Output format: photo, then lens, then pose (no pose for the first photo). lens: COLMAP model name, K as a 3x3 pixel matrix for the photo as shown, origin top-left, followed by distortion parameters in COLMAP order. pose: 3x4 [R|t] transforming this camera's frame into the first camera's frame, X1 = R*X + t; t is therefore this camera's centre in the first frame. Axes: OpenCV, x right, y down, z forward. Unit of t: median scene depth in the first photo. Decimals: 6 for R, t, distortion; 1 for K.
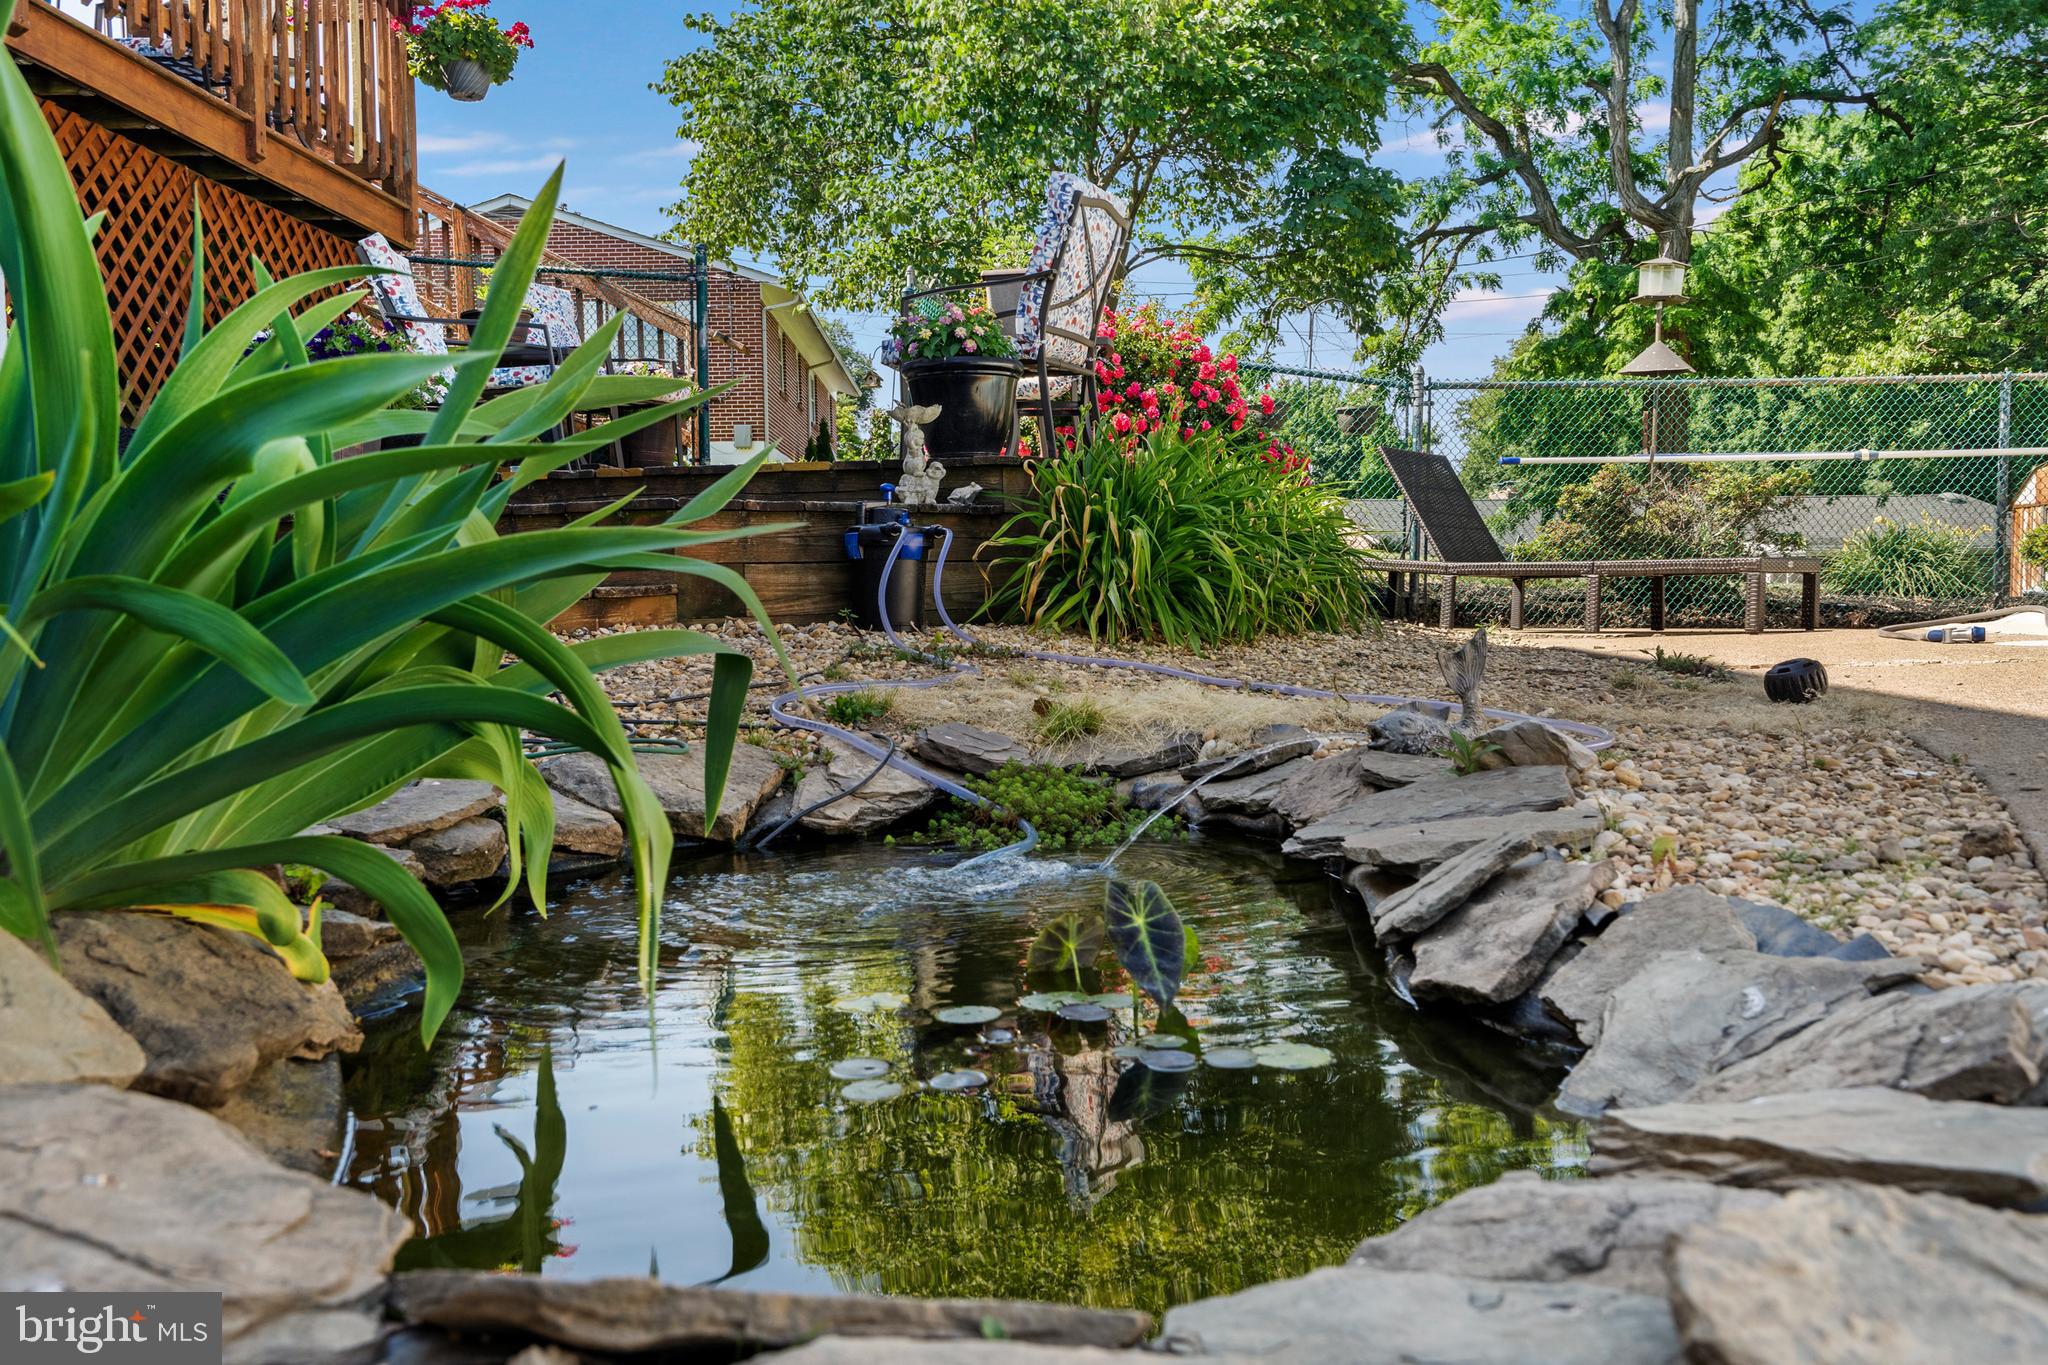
lens RADIAL K [[1744.3, 0, 1024.0], [0, 1744.3, 682.5], [0, 0, 1]] dist [0.007651, -0.012297]
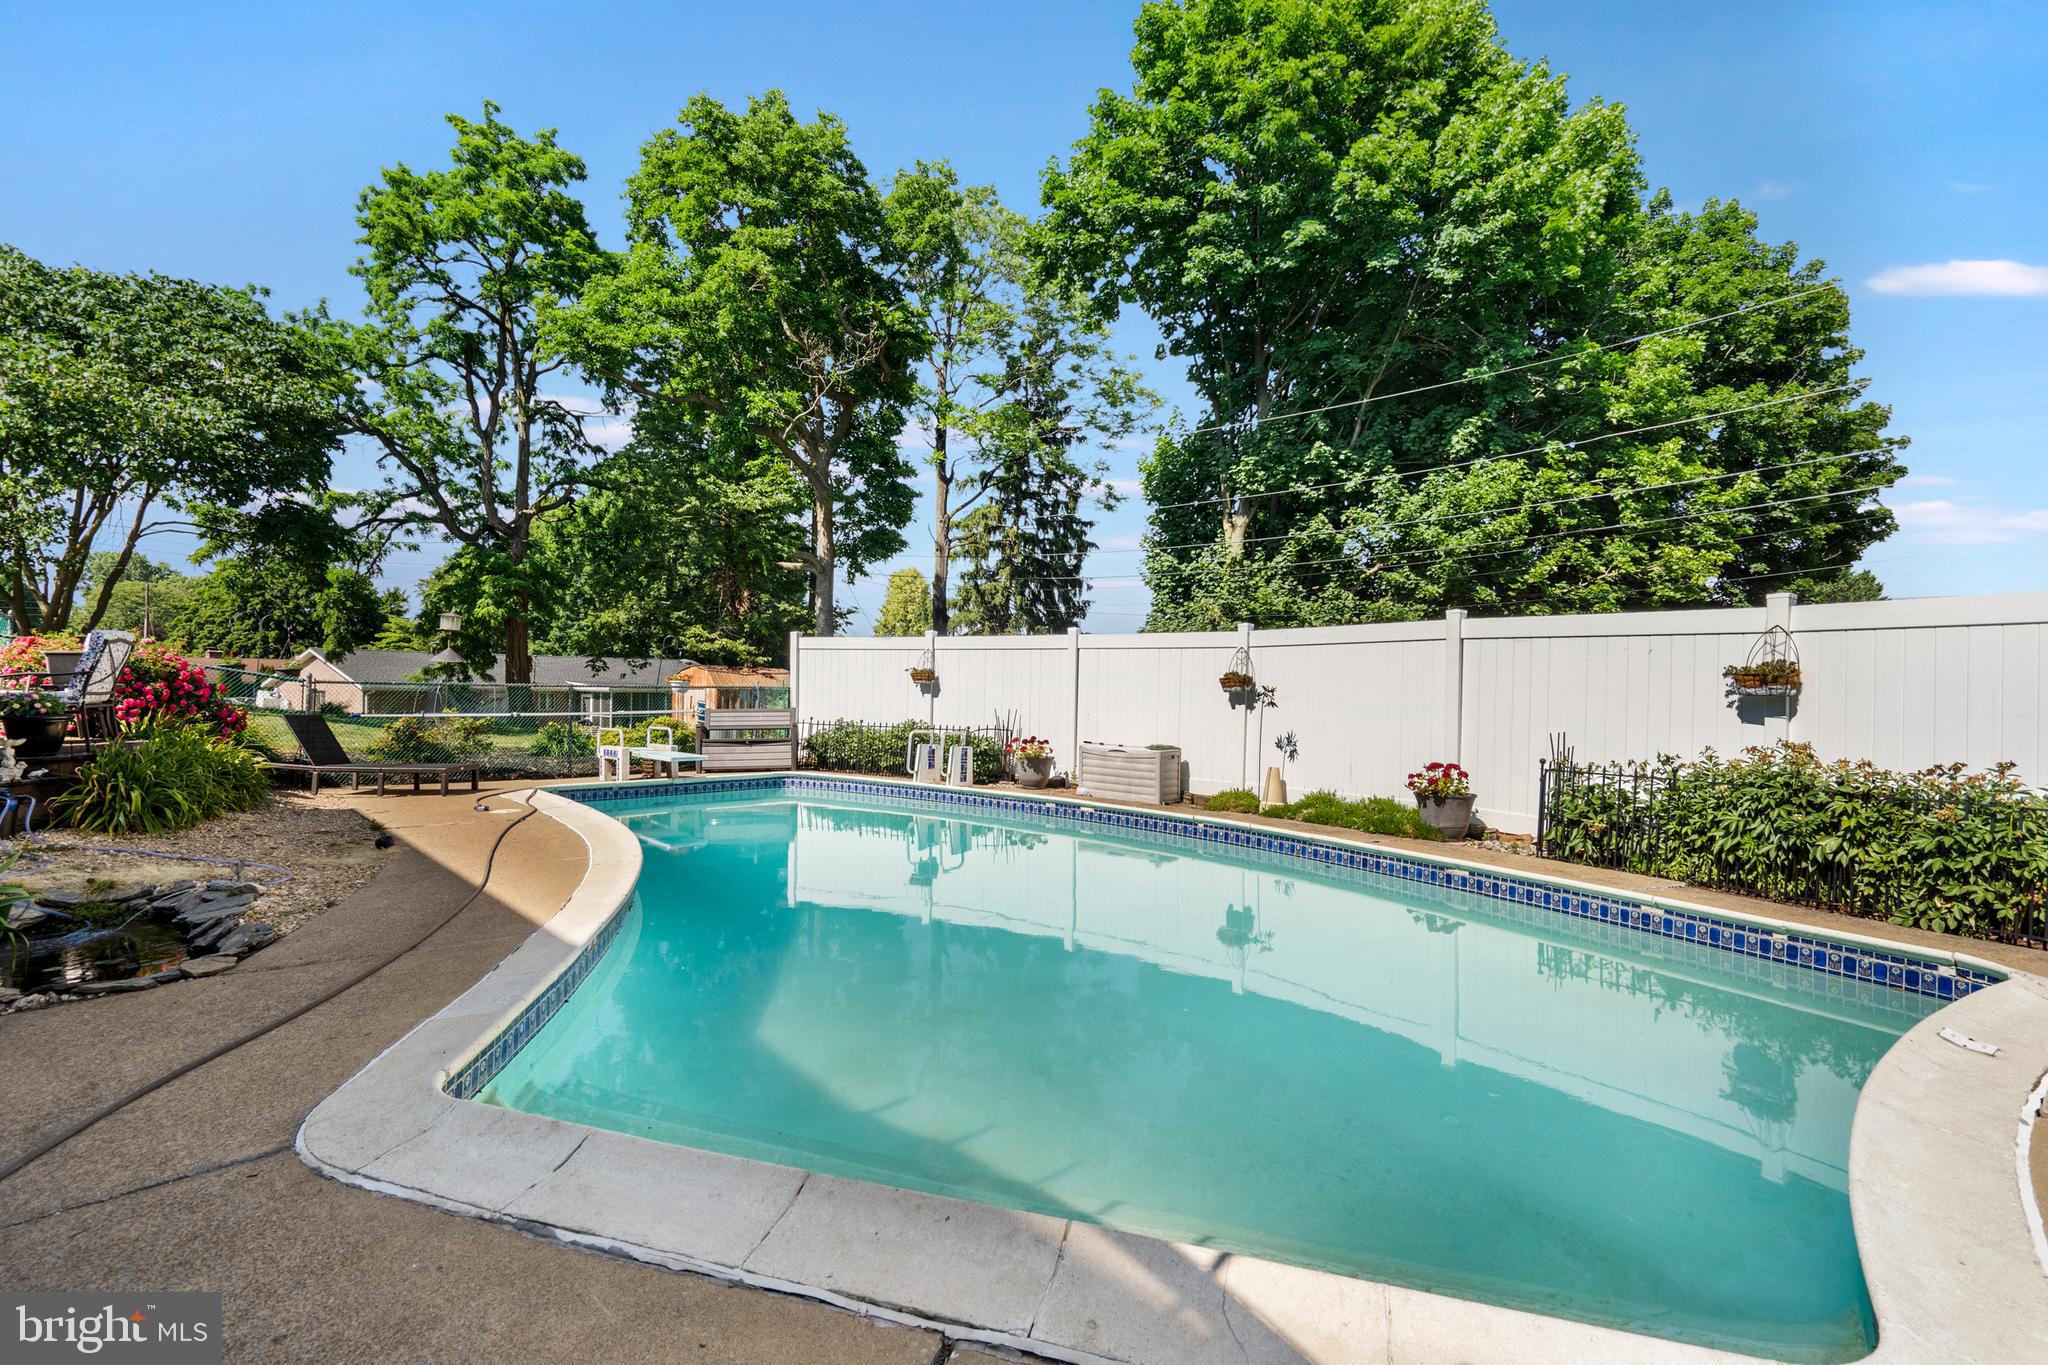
lens RADIAL K [[956.4, 0, 1024.0], [0, 956.4, 682.5], [0, 0, 1]] dist [-0.000934, 0.000173]
pose [[0.691821, 0.022617, 0.721714, -0.008663], [0.026022, 0.998079, -0.056221, -0.022788], [-0.721600, 0.057675, 0.689904, -0.163192]]
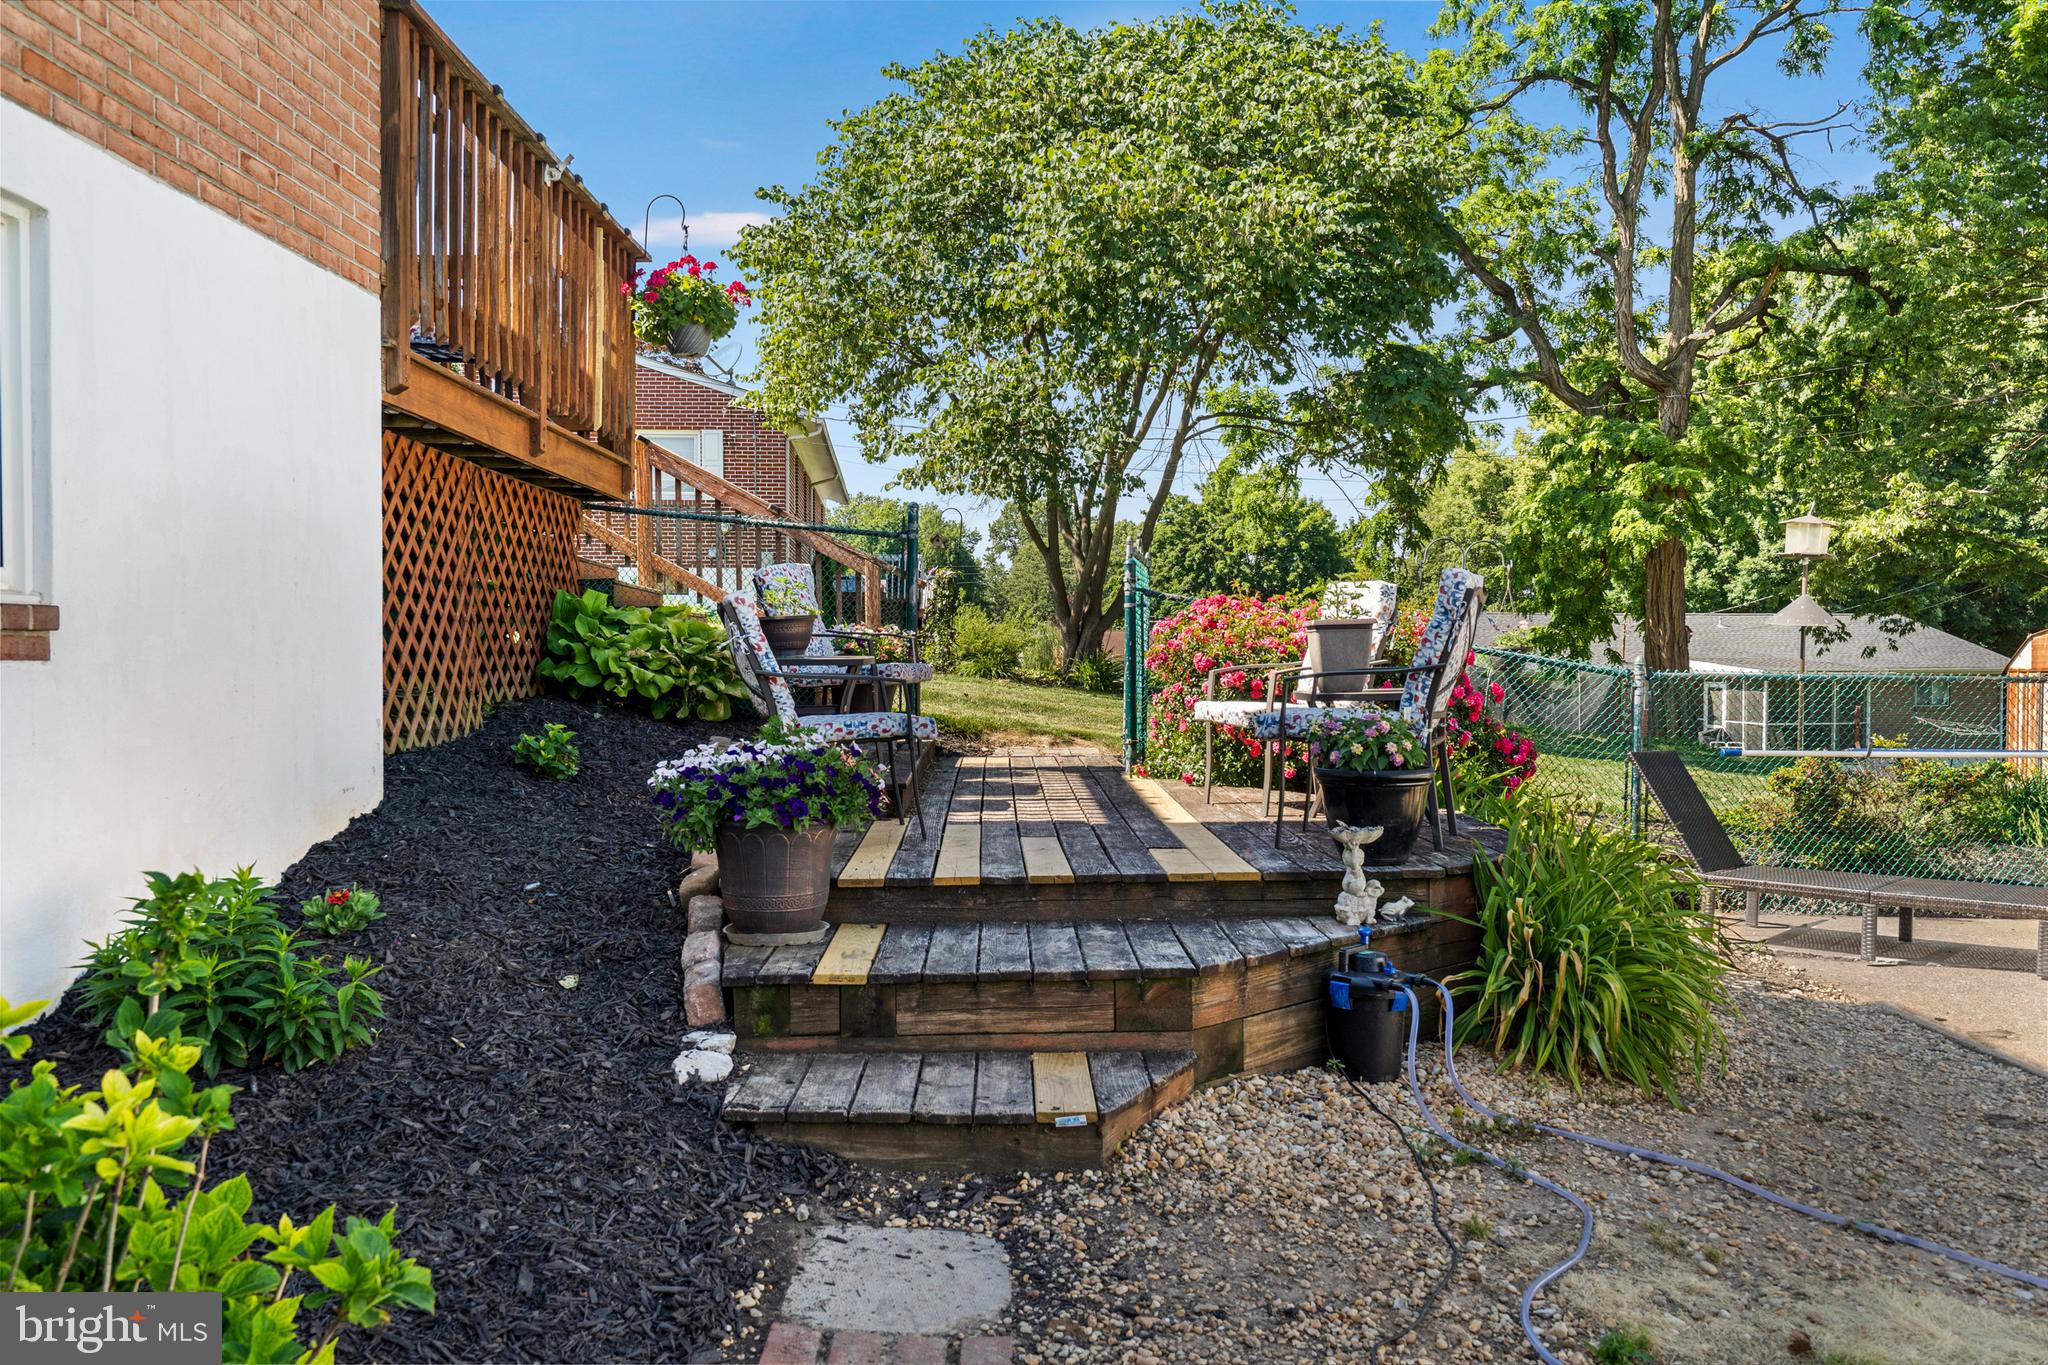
lens RADIAL K [[1715.1, 0, 1024.0], [0, 1715.1, 682.5], [0, 0, 1]] dist [-0.022392, 0.011602]
pose [[0.999288, 0.016186, 0.034068, -0.052732], [-0.014613, 0.998838, -0.045934, -0.035003], [-0.034772, 0.045404, 0.998363, 0.000799]]
